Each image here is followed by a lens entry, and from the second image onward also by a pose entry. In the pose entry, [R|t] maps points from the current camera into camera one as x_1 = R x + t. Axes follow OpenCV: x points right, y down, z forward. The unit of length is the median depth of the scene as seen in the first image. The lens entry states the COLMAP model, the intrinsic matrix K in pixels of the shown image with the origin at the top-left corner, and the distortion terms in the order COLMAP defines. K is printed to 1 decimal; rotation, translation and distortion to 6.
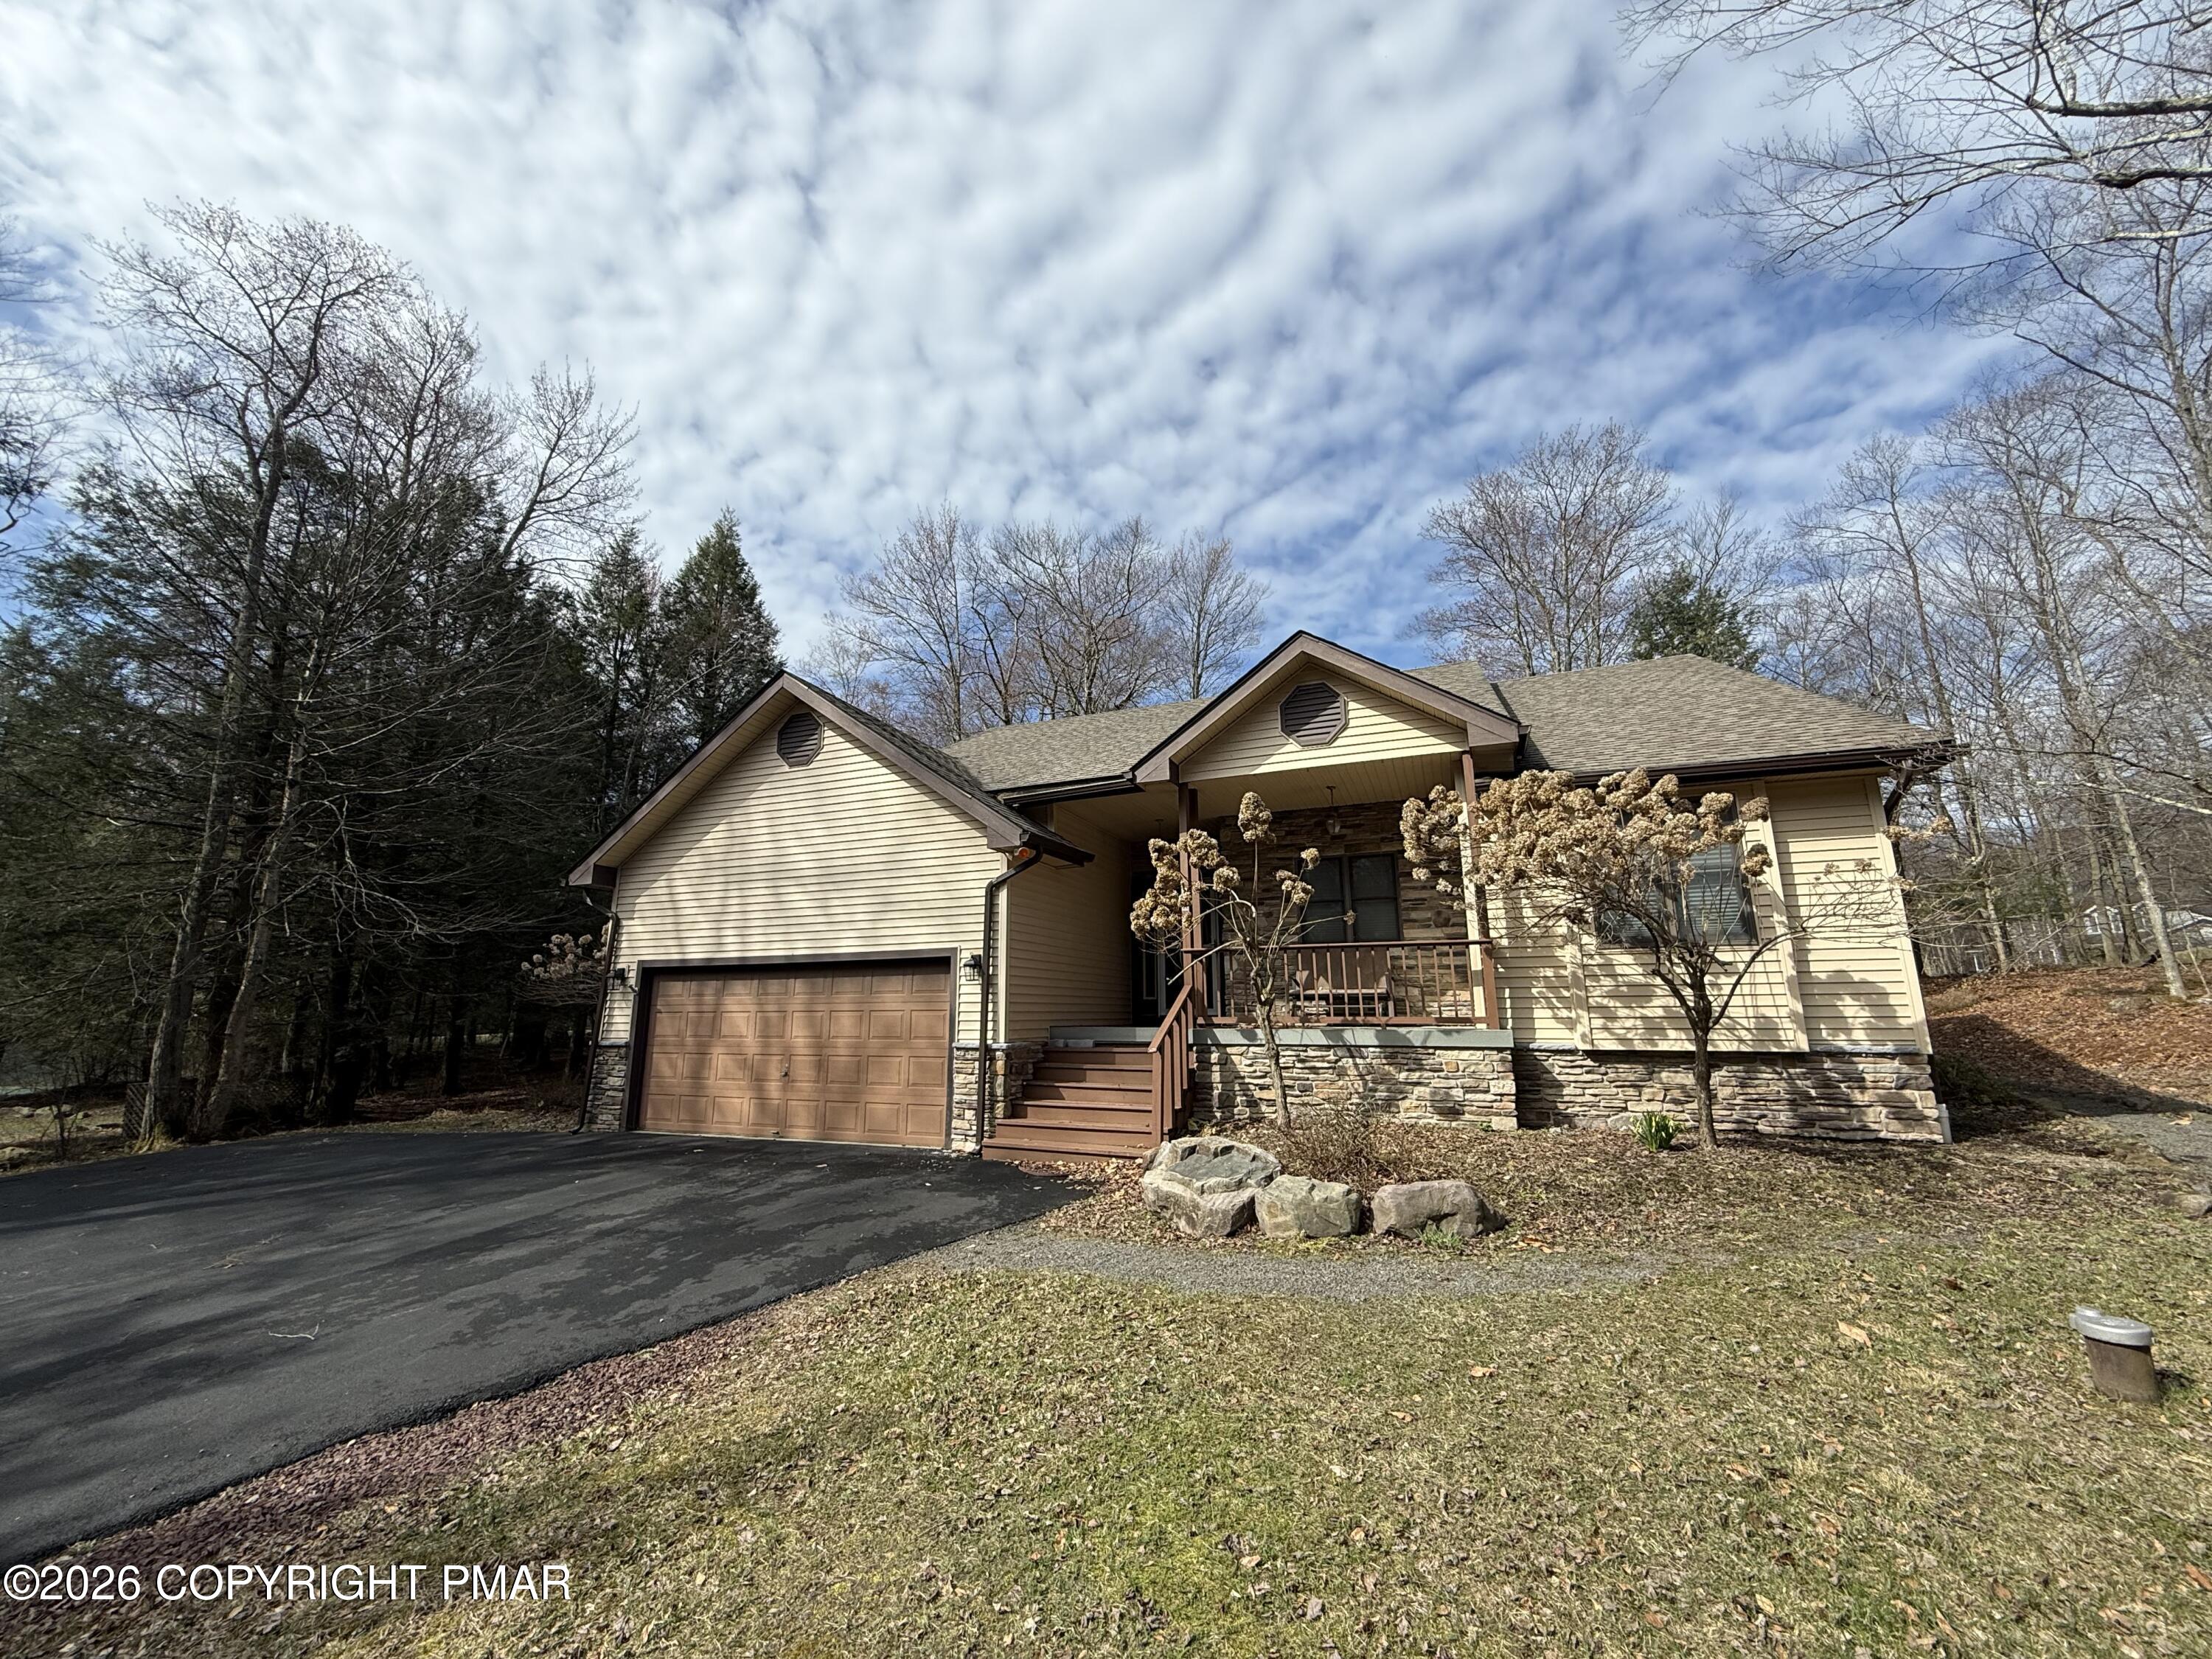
lens RADIAL K [[889.6, 0, 1106.0], [0, 889.6, 829.5], [0, 0, 1]] dist [-0.007570, -0.000297]
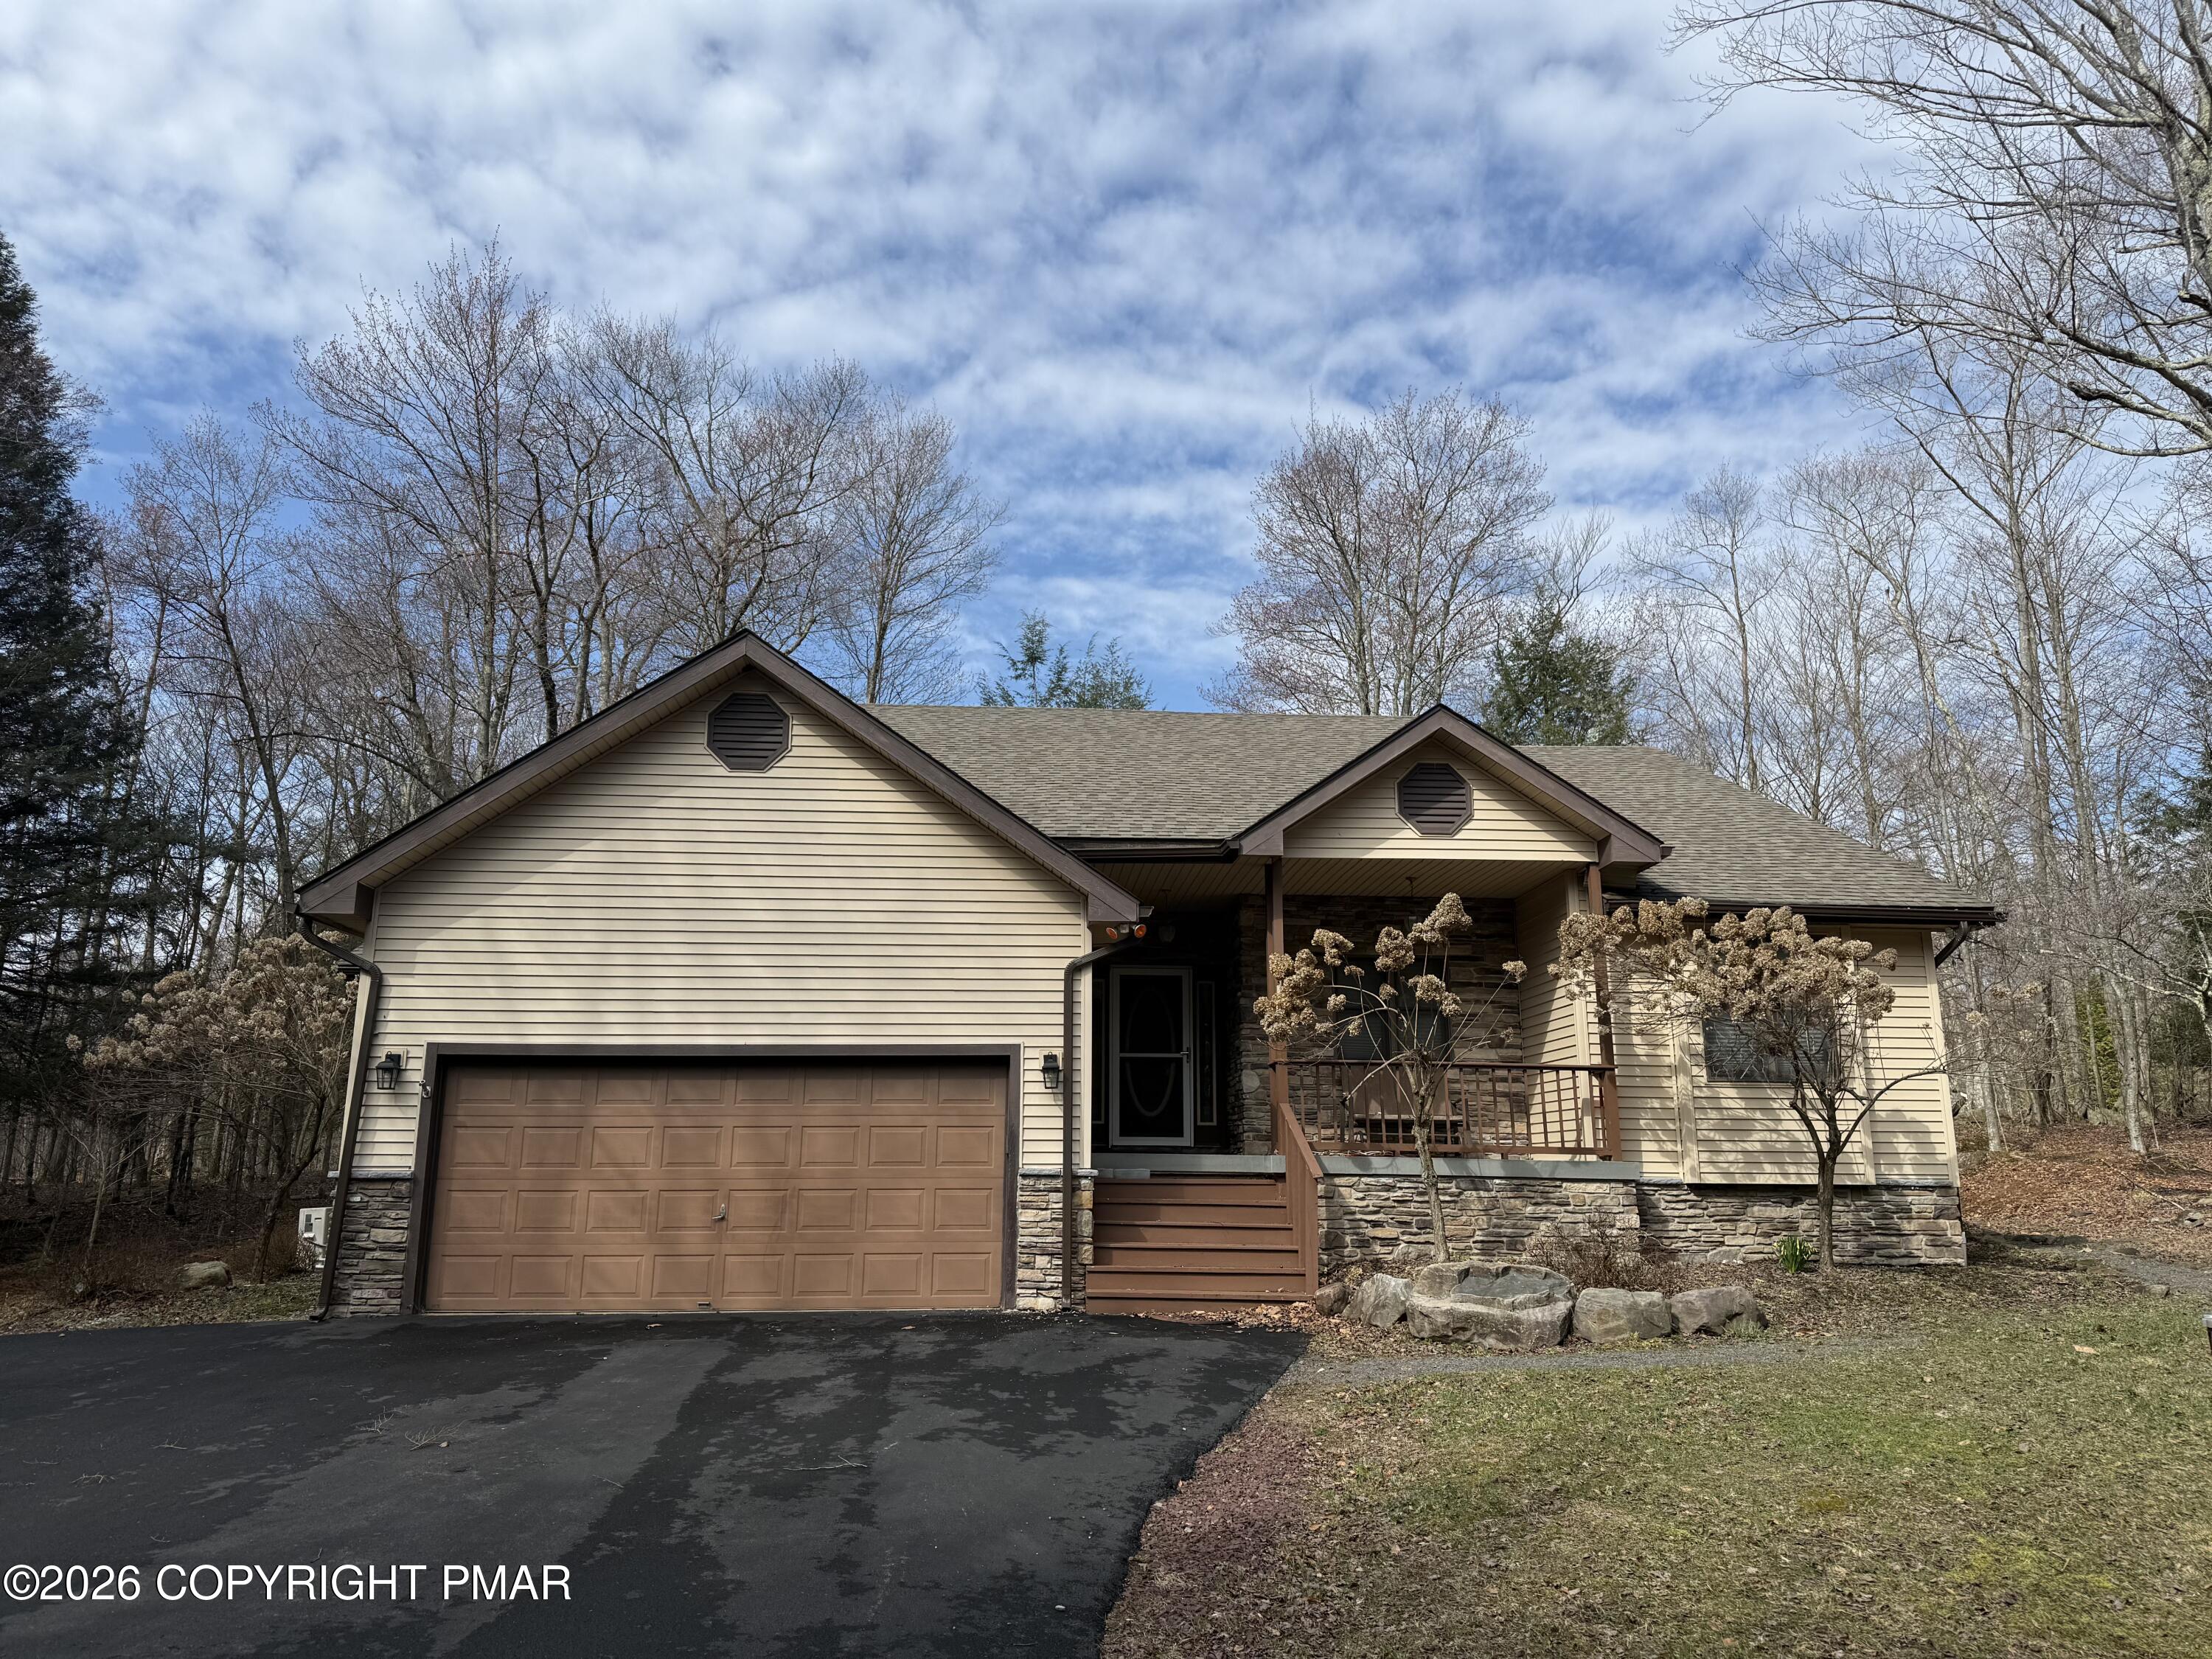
lens RADIAL K [[1559.4, 0, 1106.0], [0, 1559.4, 829.5], [0, 0, 1]] dist [0.153534, -0.324394]
pose [[0.898386, 0.105669, 0.426305, -0.797667], [-0.099120, 0.994365, -0.037590, -0.009967], [-0.427875, -0.008485, 0.903798, -0.291203]]
